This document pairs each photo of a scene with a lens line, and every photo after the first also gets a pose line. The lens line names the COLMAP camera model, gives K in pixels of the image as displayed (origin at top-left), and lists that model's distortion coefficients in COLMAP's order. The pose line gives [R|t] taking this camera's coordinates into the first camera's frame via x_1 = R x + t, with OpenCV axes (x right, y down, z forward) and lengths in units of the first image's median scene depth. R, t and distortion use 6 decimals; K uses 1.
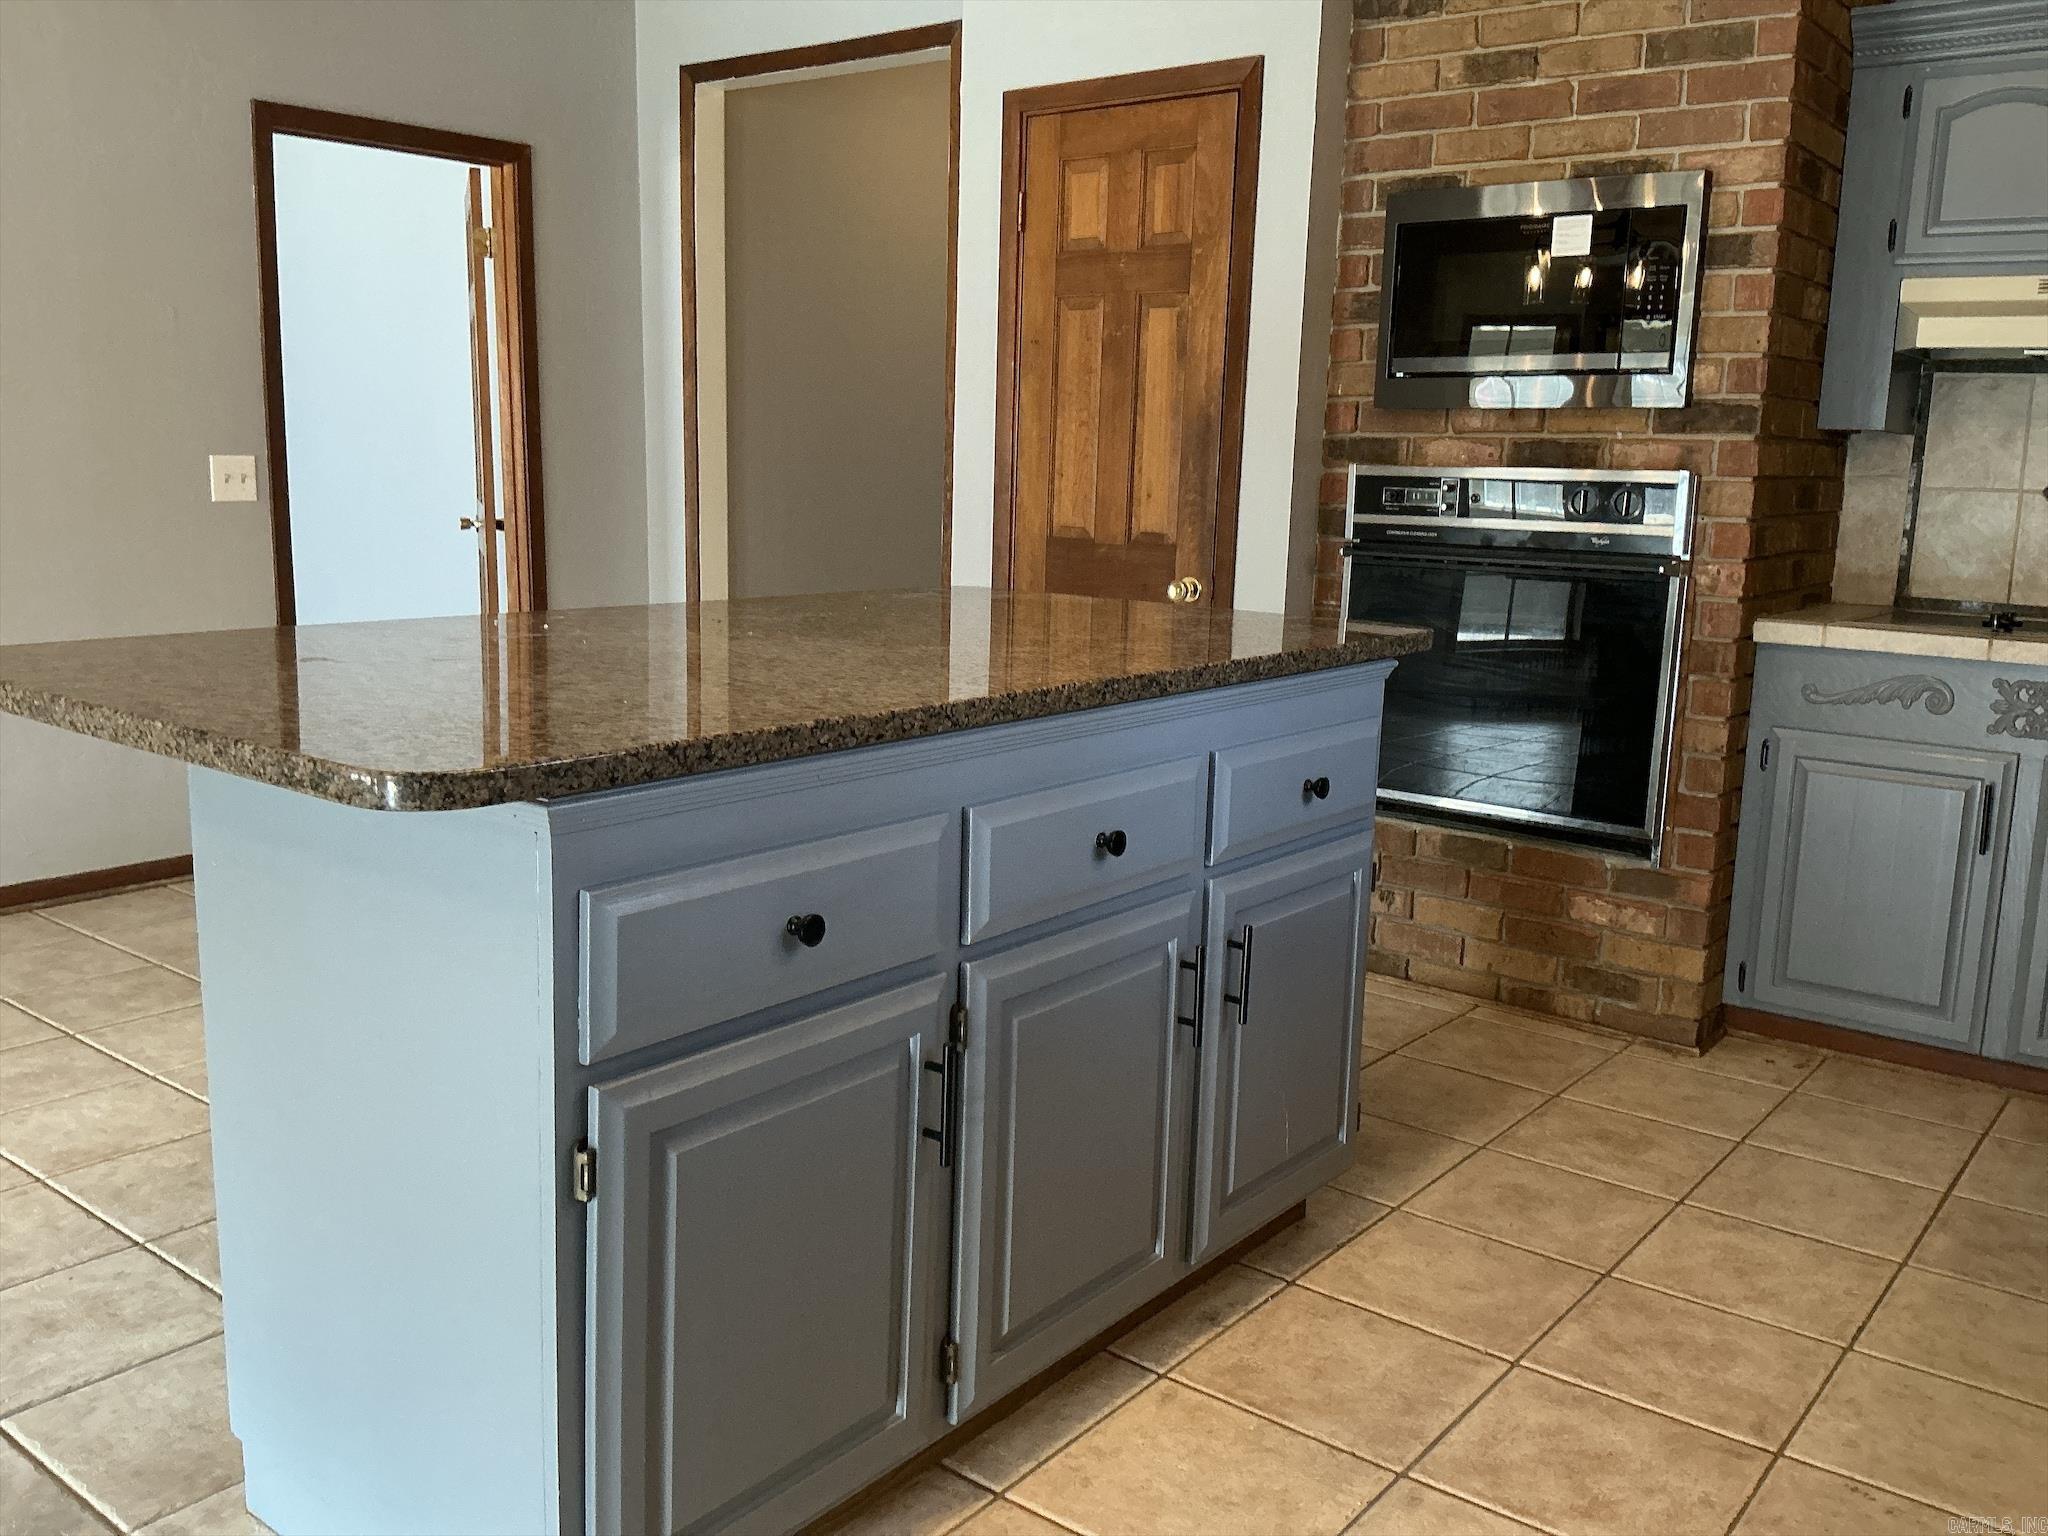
lens RADIAL K [[1696.9, 0, 1025.2], [0, 1696.9, 773.6], [0, 0, 1]] dist [0.122670, -0.265571]
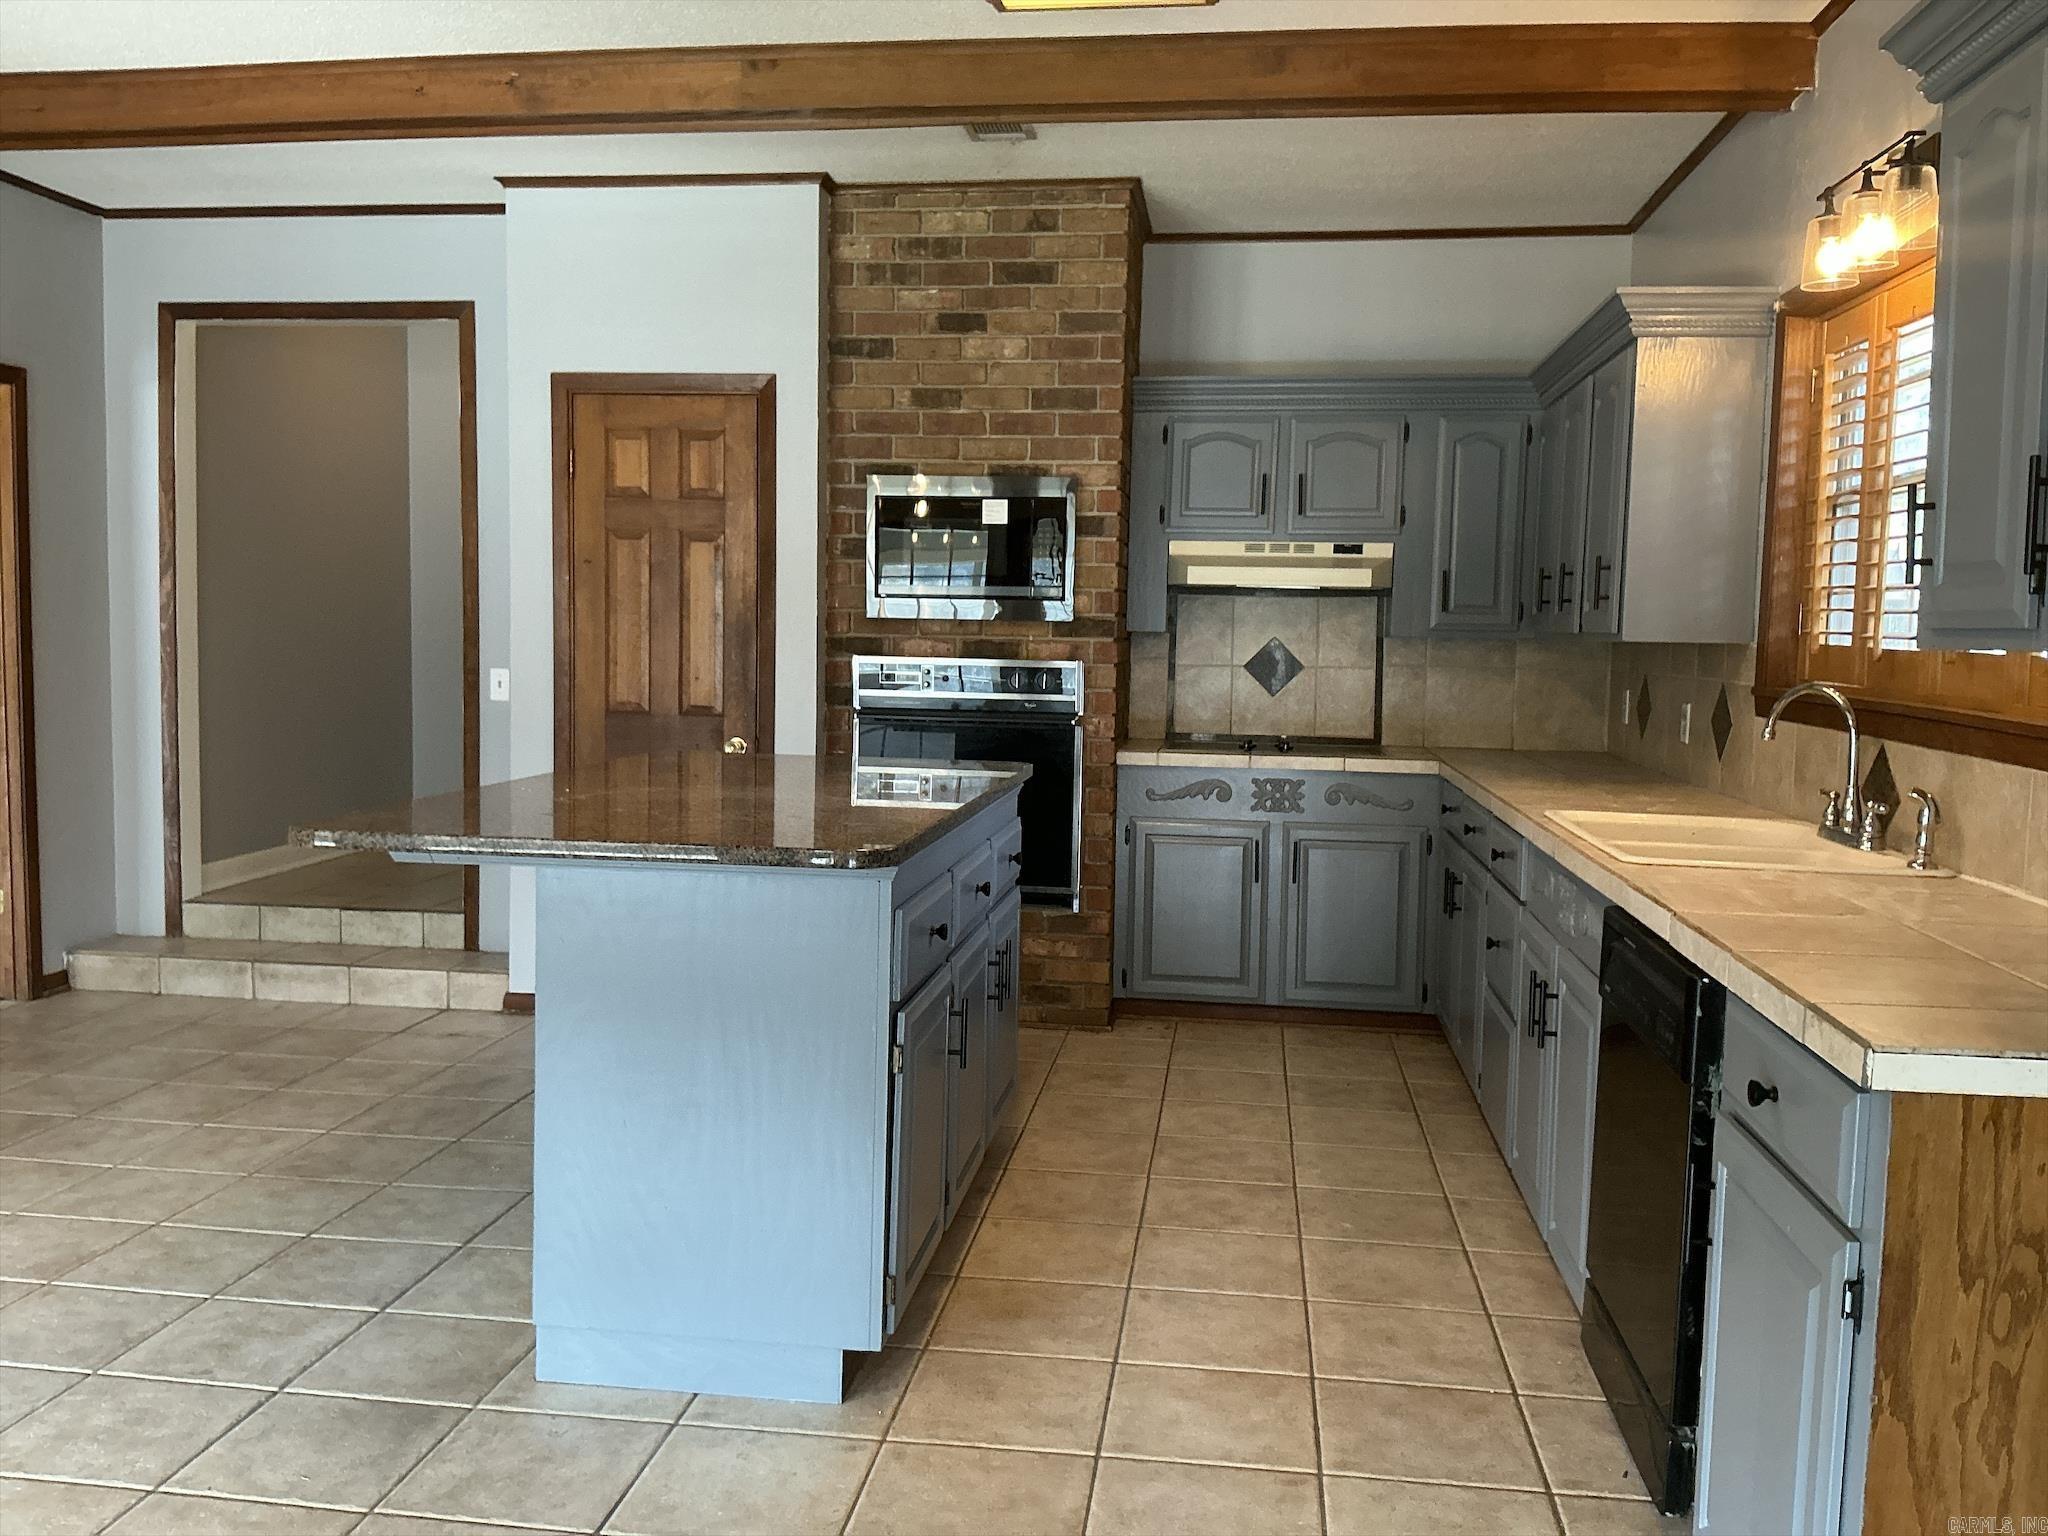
lens RADIAL K [[1696.9, 0, 1025.2], [0, 1696.9, 773.6], [0, 0, 1]] dist [0.122670, -0.265571]
pose [[0.858816, -0.052018, 0.509636, -0.454938], [0.095411, 0.993667, -0.059359, 0.016968], [-0.503321, 0.099603, 0.858340, -0.310748]]
